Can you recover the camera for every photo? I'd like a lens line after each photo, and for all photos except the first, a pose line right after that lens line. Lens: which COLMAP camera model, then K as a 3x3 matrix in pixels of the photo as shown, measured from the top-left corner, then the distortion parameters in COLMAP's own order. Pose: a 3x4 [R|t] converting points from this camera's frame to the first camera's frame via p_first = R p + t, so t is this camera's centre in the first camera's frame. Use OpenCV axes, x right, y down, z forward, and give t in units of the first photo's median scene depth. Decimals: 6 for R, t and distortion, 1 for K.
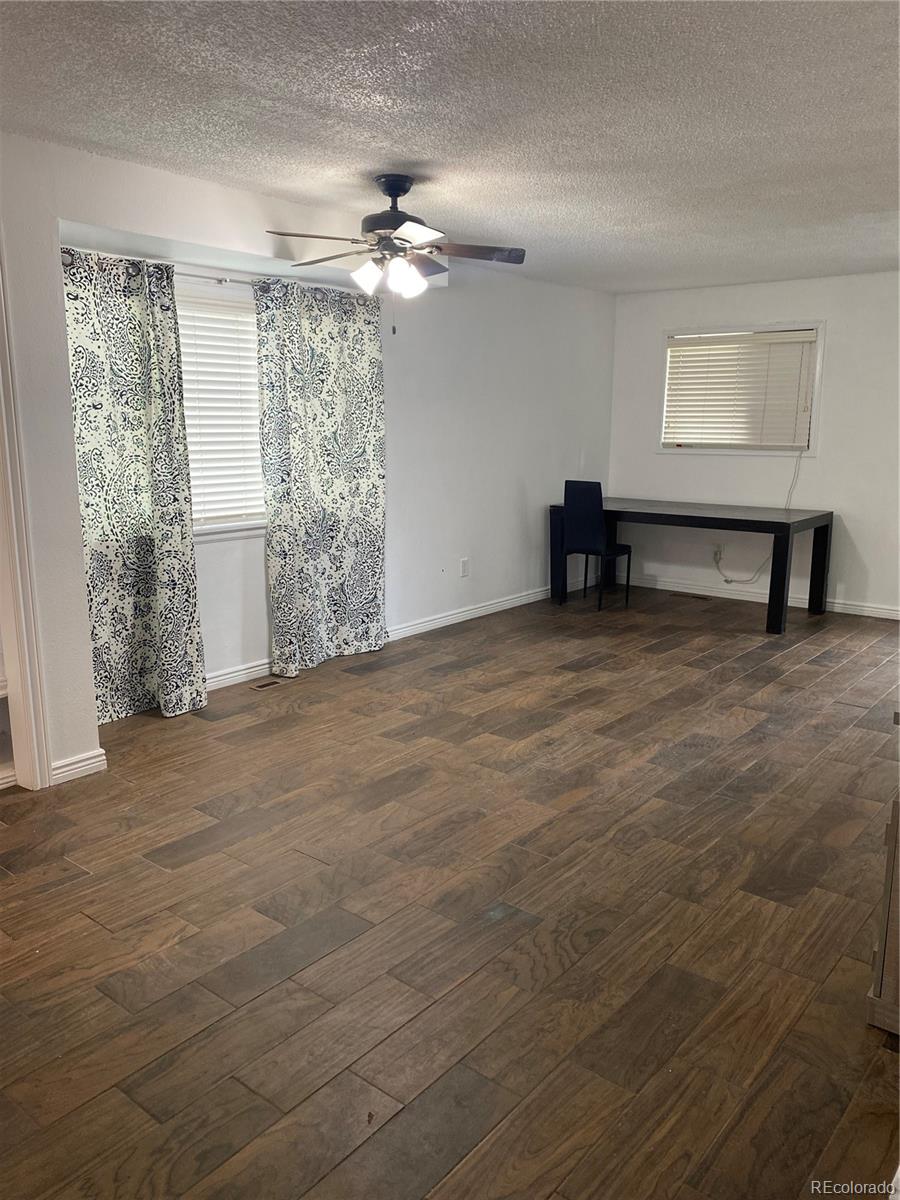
lens RADIAL K [[914.9, 0, 453.2], [0, 914.9, 591.2], [0, 0, 1]] dist [0.044696, -0.056774]
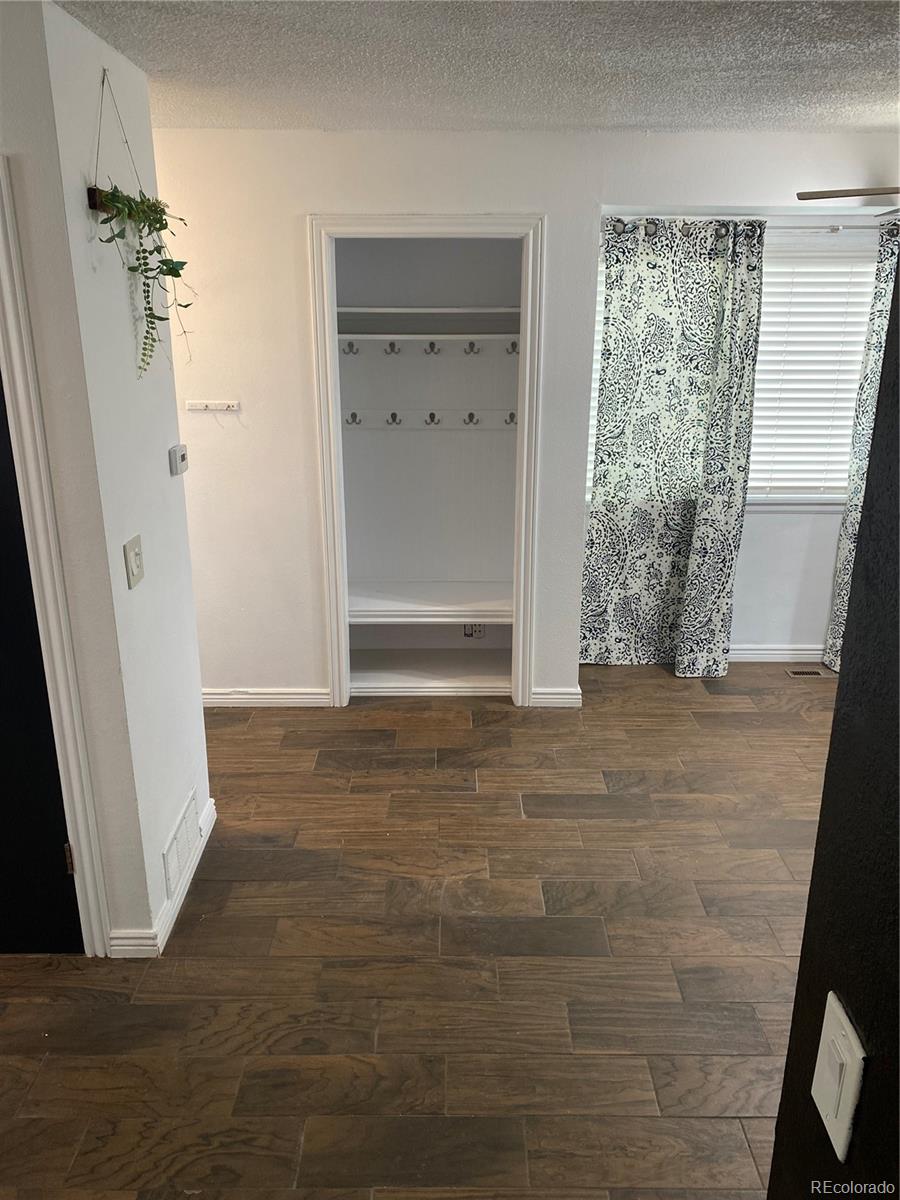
lens RADIAL K [[914.9, 0, 451.6], [0, 914.9, 597.4], [0, 0, 1]] dist [0.044696, -0.056774]
pose [[0.631693, 0.239157, -0.737407, 0.277723], [-0.148252, 0.970936, 0.187897, -0.108968], [0.760911, -0.009371, 0.648788, 0.139624]]
